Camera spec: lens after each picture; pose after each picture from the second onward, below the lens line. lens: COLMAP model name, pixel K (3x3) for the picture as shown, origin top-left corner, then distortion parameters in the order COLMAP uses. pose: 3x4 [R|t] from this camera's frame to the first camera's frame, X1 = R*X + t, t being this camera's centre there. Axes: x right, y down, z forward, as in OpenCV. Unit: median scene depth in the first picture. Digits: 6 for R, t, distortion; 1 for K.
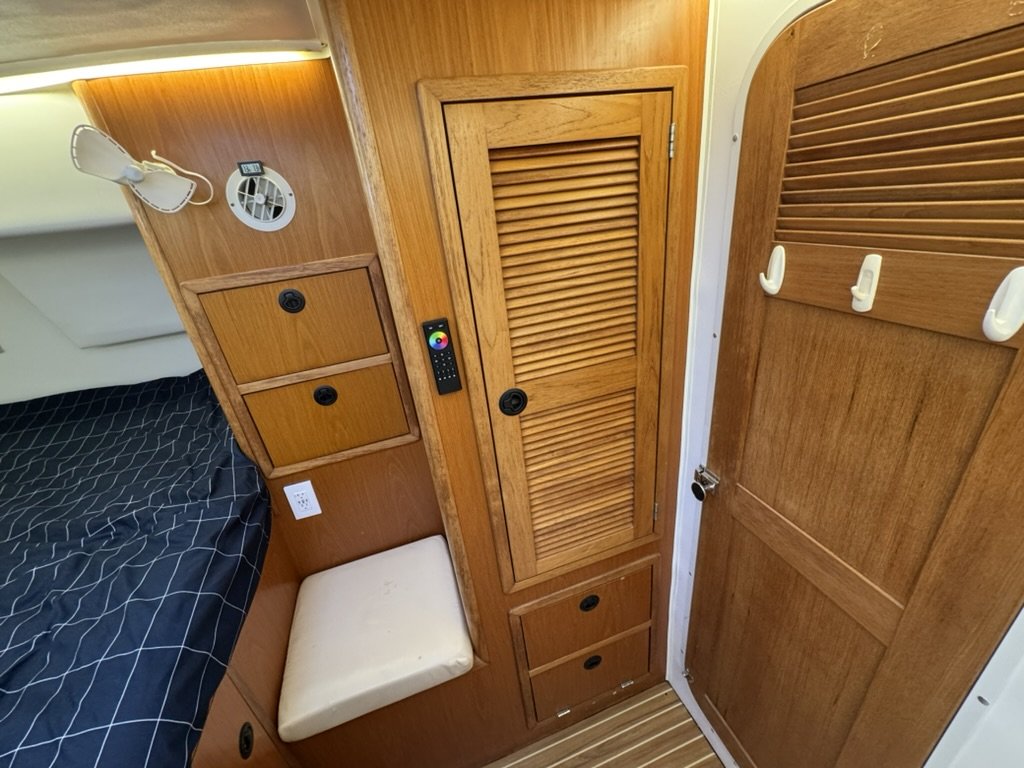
lens RADIAL K [[406.9, 0, 512.6], [0, 406.9, 385.3], [0, 0, 1]] dist [-0.000333, -0.000398]
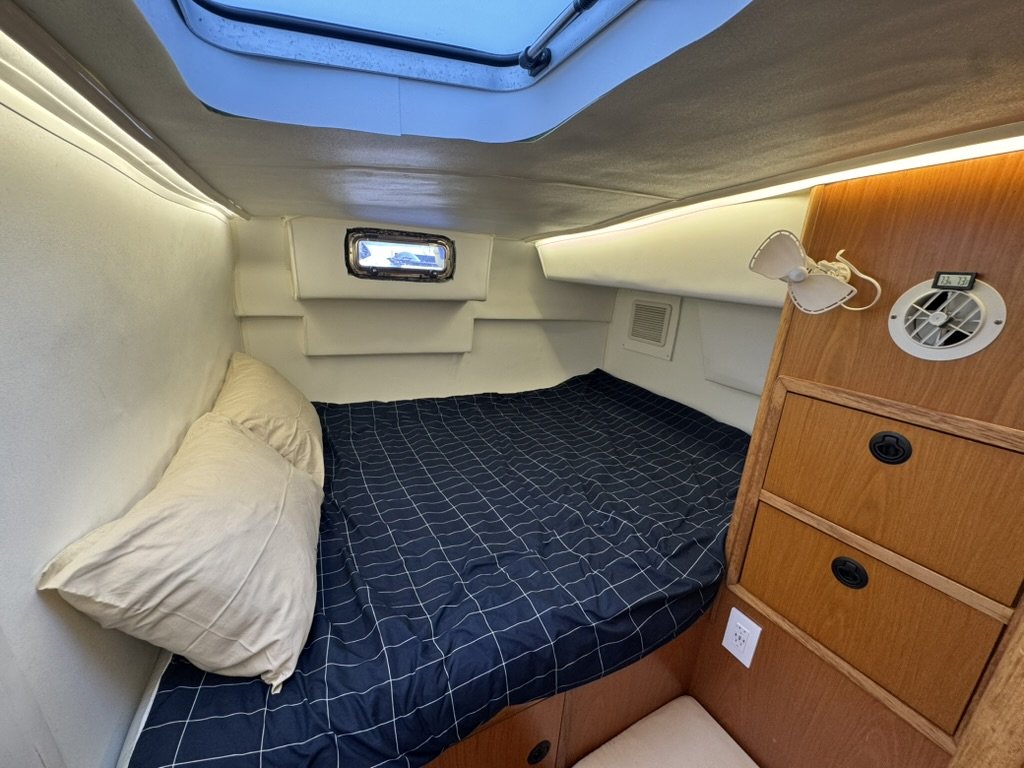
lens RADIAL K [[406.9, 0, 511.8], [0, 406.9, 382.7], [0, 0, 1]] dist [-0.000333, -0.000398]
pose [[0.161216, 0.378581, -0.911420, -0.034637], [-0.489303, 0.832668, 0.259319, -0.156094], [0.857084, 0.404154, 0.319480, 0.141570]]
